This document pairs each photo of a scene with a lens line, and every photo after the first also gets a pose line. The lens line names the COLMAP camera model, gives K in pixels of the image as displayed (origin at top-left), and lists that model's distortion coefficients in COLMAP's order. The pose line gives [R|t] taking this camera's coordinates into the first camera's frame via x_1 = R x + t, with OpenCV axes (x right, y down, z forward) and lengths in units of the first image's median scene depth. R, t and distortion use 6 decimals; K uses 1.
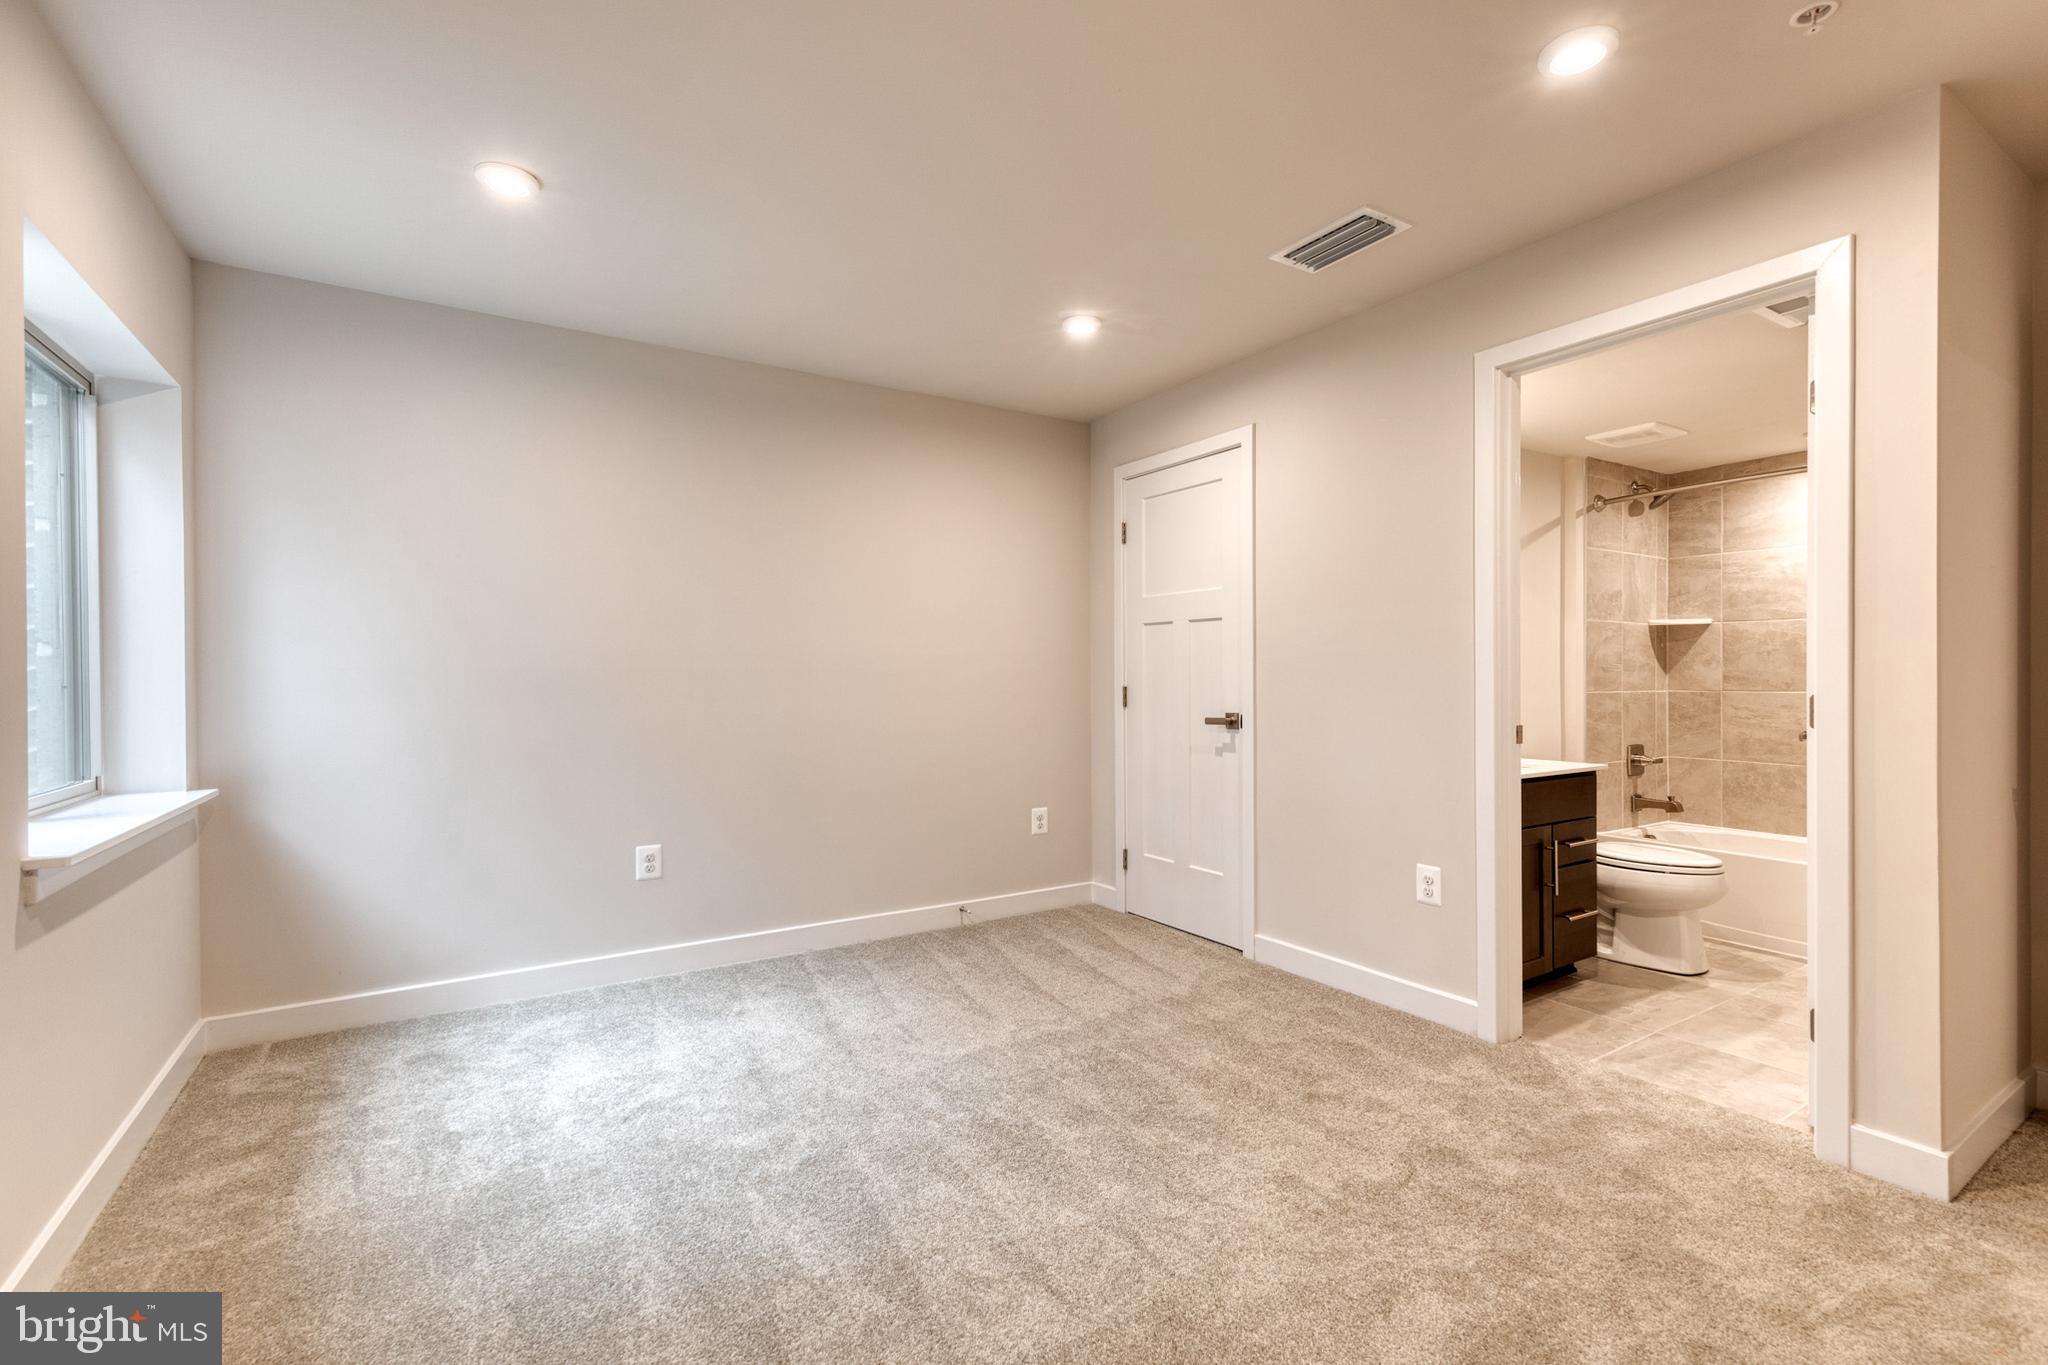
lens RADIAL K [[921.7, 0, 1051.1], [0, 921.7, 682.4], [0, 0, 1]] dist [0.010155, -0.000901]
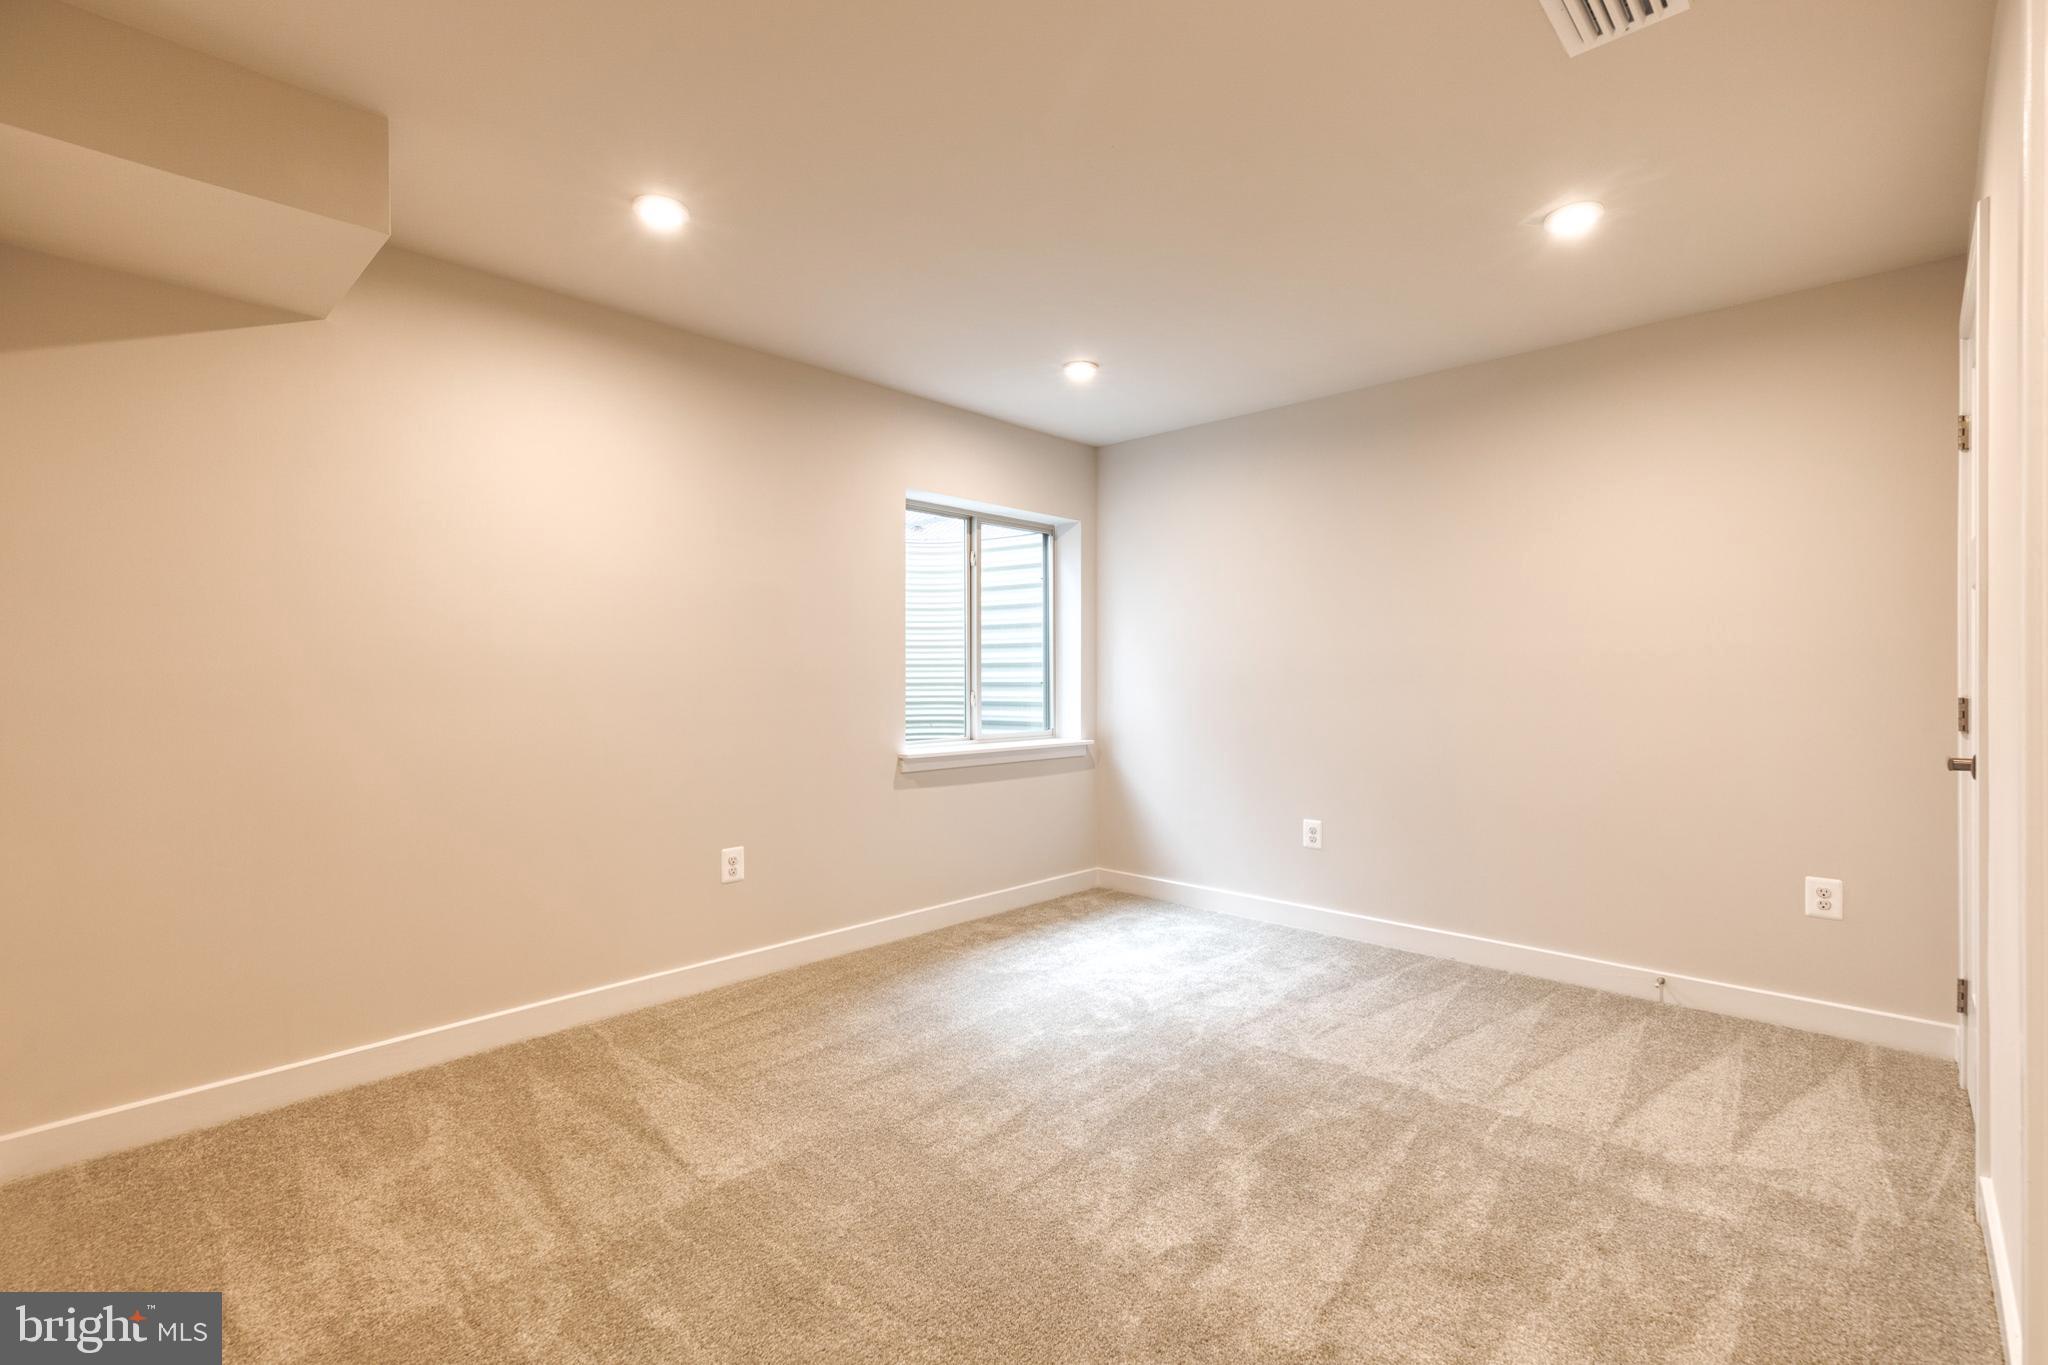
lens RADIAL K [[921.7, 0, 1035.1], [0, 921.7, 679.2], [0, 0, 1]] dist [0.010155, -0.000901]
pose [[0.237104, 0.007078, -0.971459, 0.694536], [-0.003947, 0.999972, 0.006323, -0.012860], [0.971476, 0.002335, 0.237125, 0.399551]]
